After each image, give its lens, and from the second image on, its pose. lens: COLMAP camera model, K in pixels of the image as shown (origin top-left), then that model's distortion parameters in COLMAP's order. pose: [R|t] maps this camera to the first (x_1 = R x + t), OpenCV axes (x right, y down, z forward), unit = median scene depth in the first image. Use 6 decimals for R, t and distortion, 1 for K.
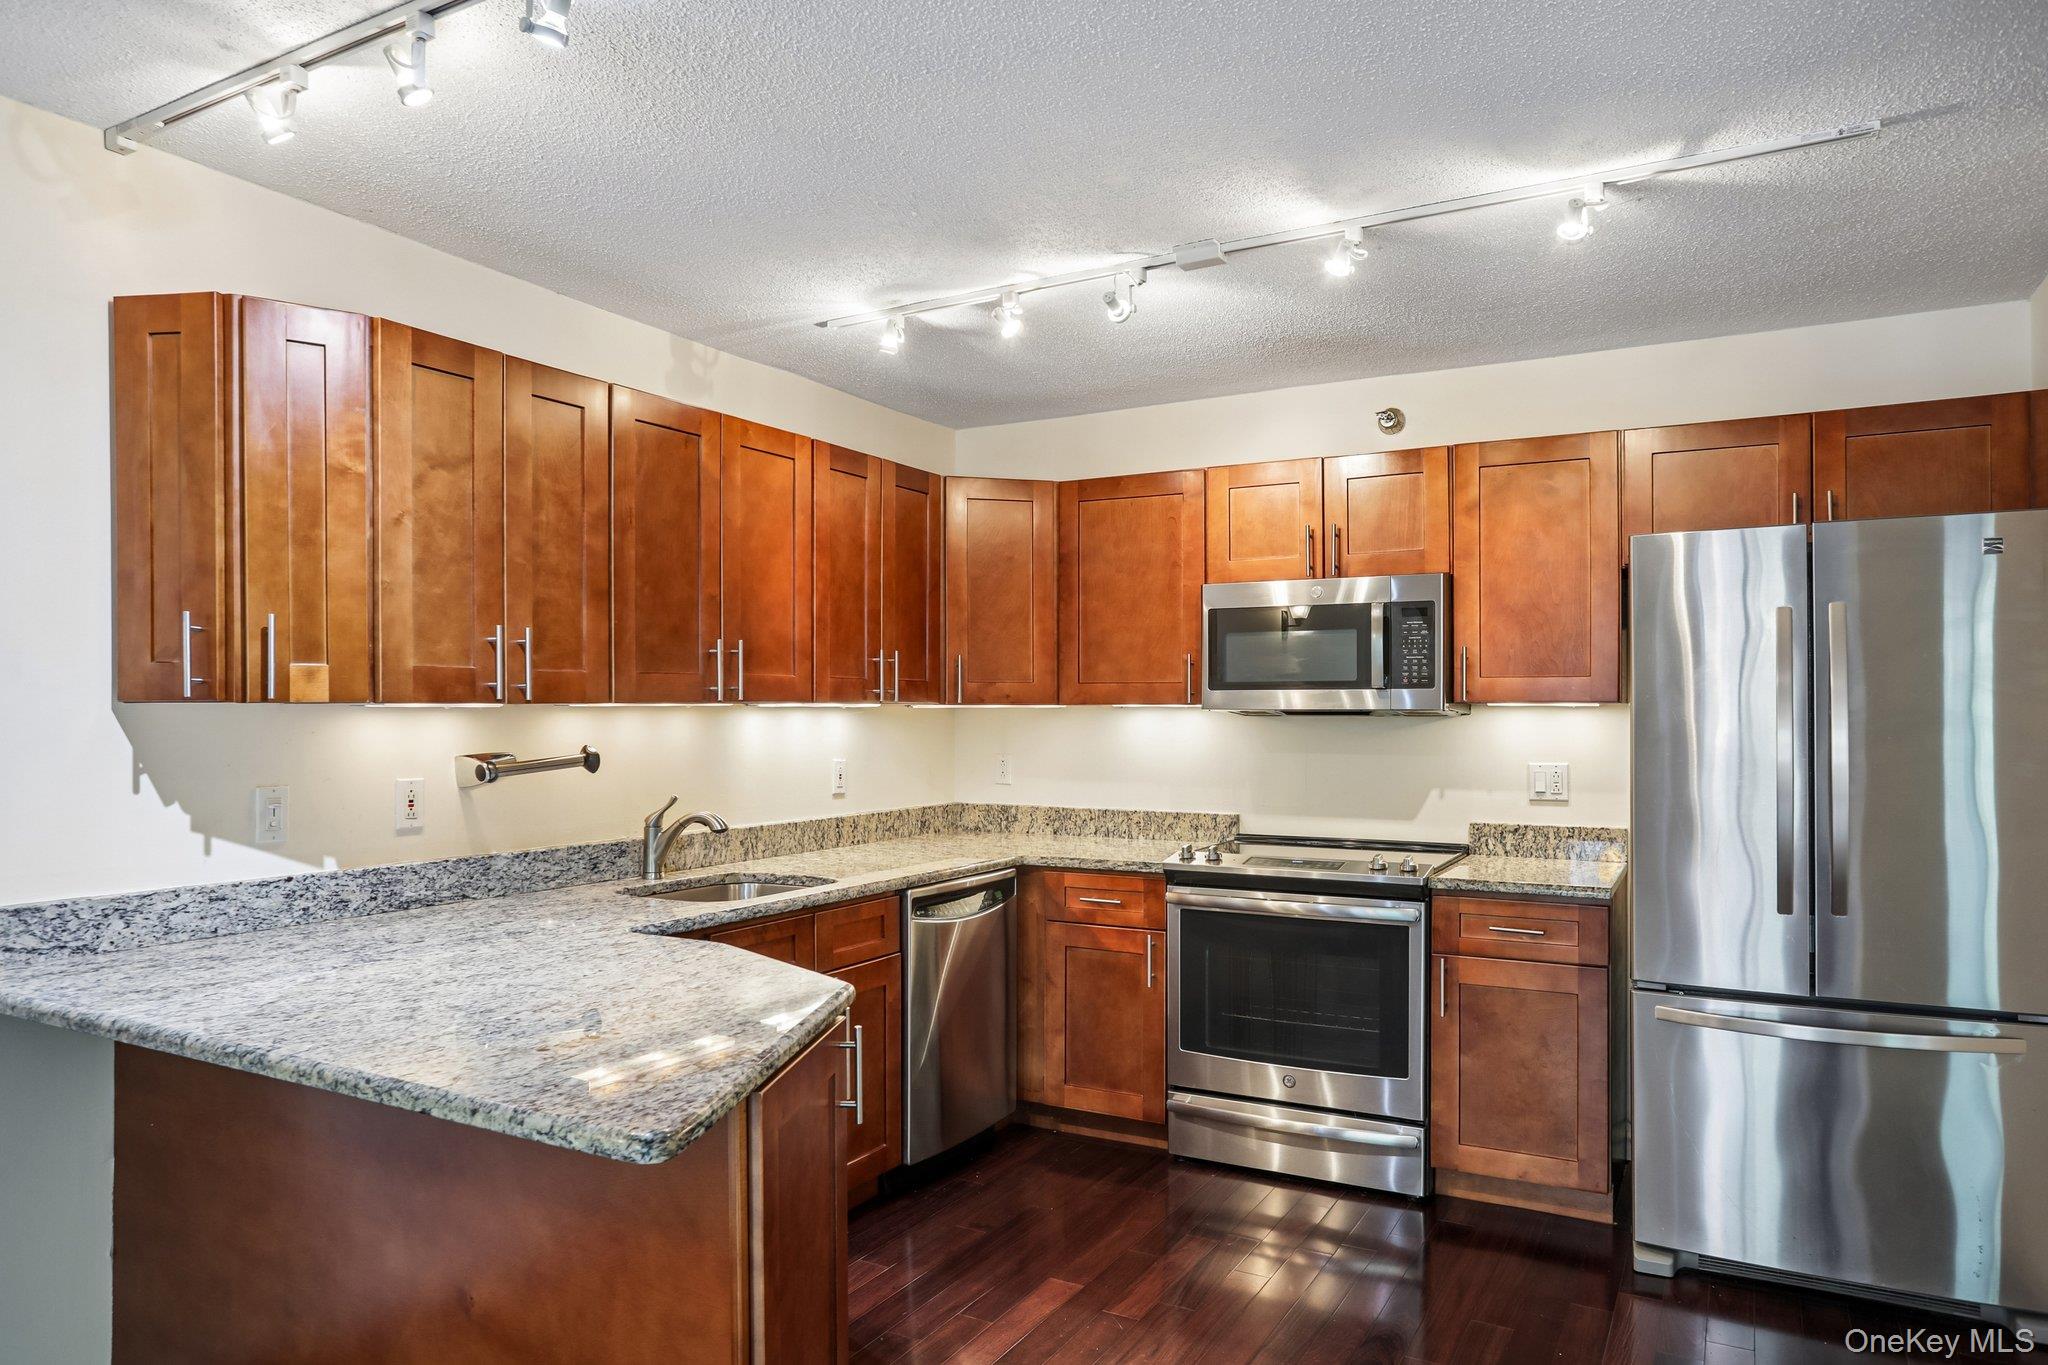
lens RADIAL K [[1331.5, 0, 1017.8], [0, 1331.5, 703.0], [0, 0, 1]] dist [-0.006653, -0.001536]
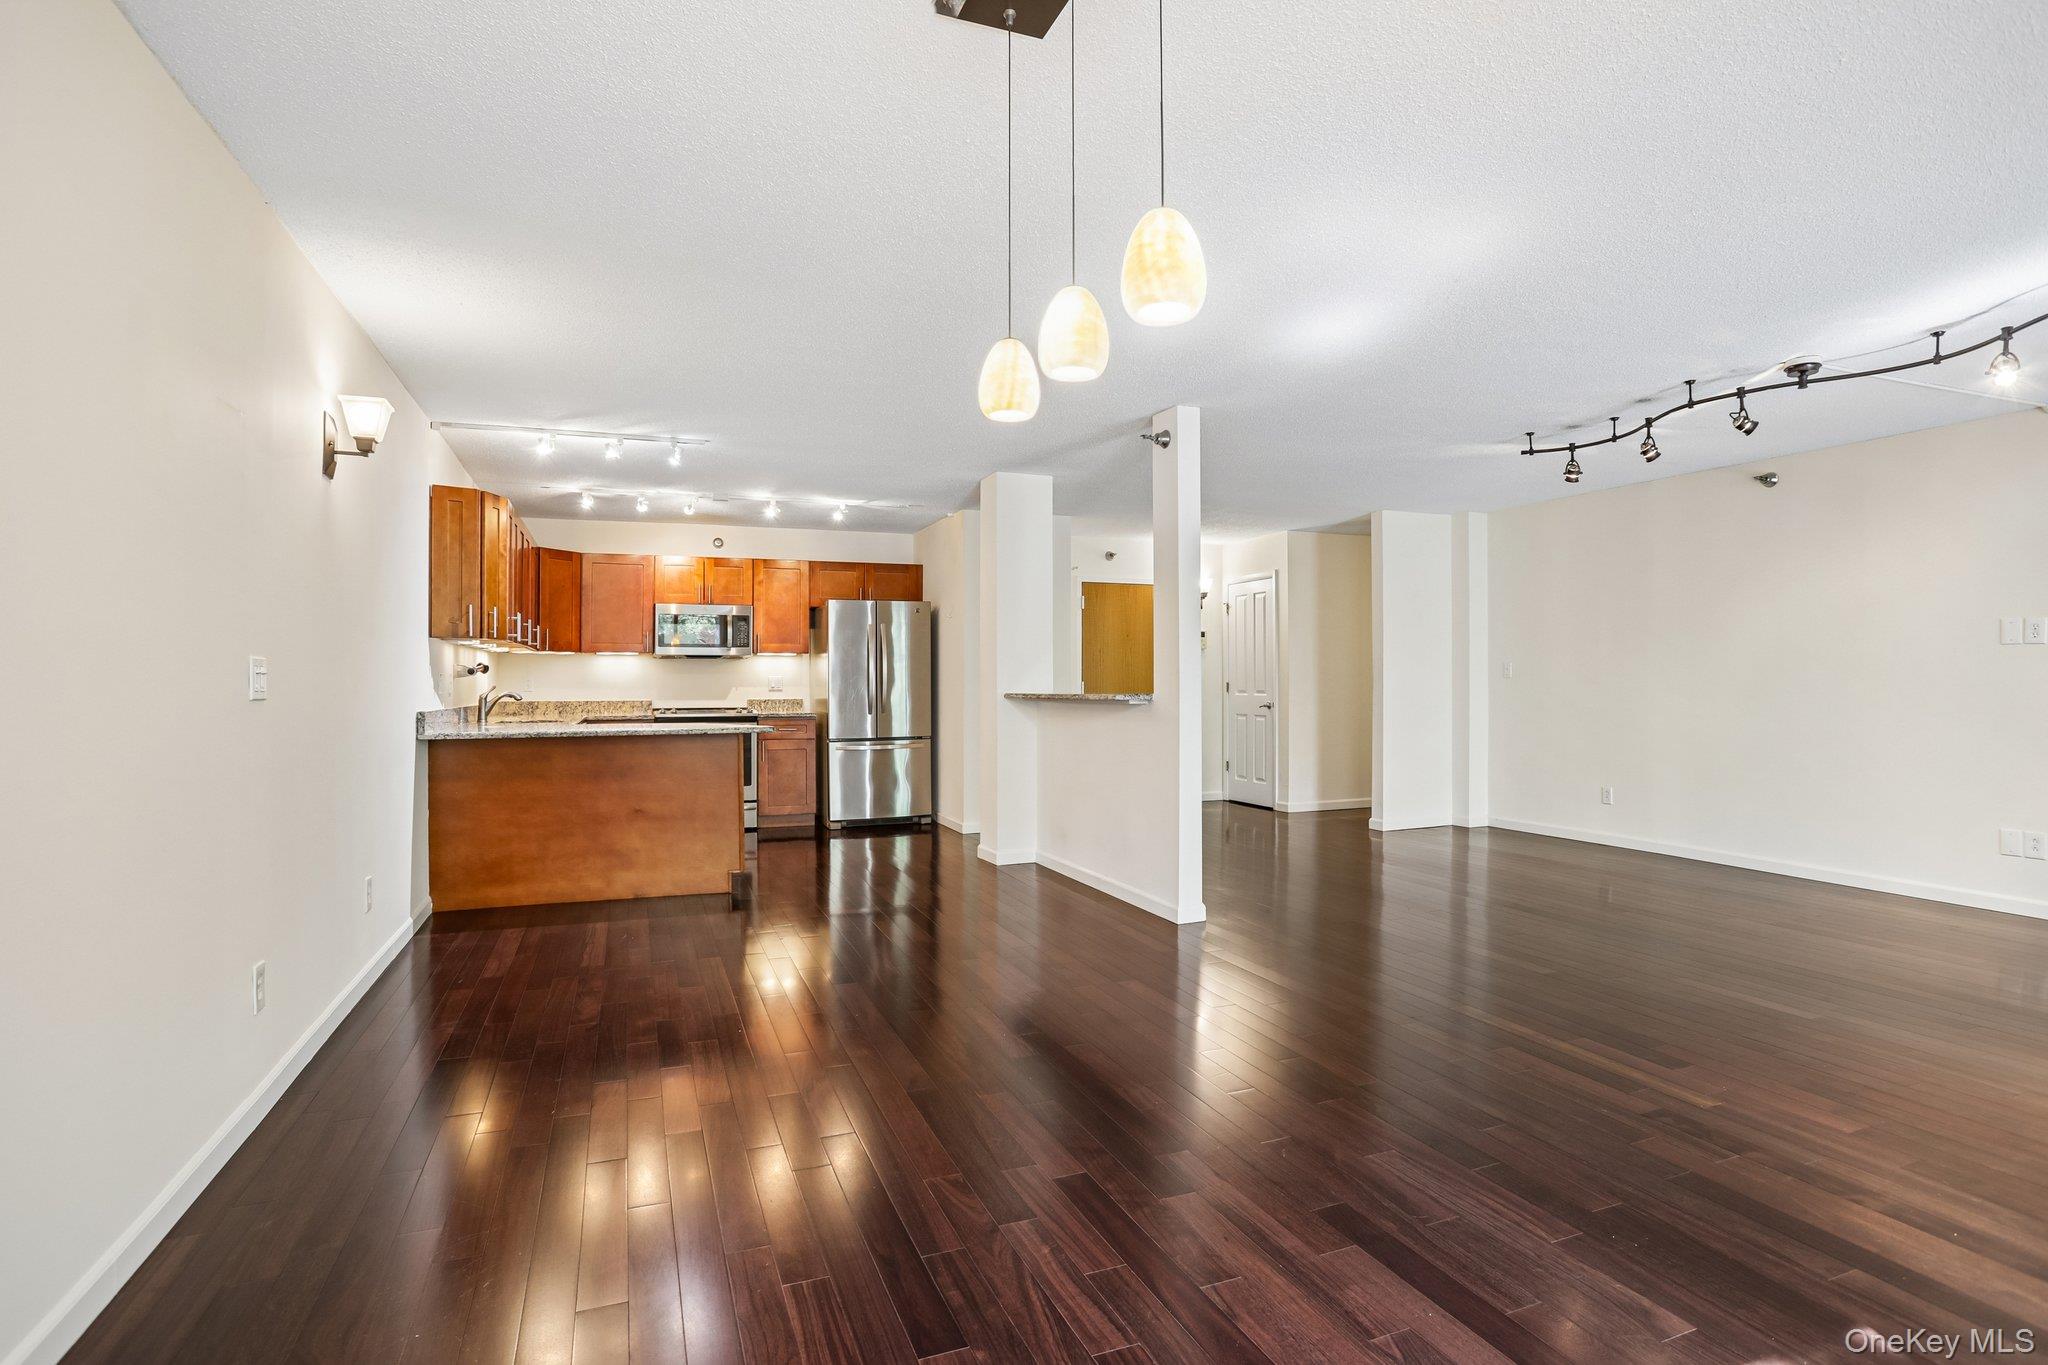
lens RADIAL K [[1009.6, 0, 1018.8], [0, 1009.6, 682.5], [0, 0, 1]] dist [-0.076669, 0.033614]
pose [[0.634732, -0.003586, 0.772724, -1.010596], [-0.000209, 0.999988, 0.004812, 0.054991], [-0.772732, -0.003216, 0.634724, -0.800432]]
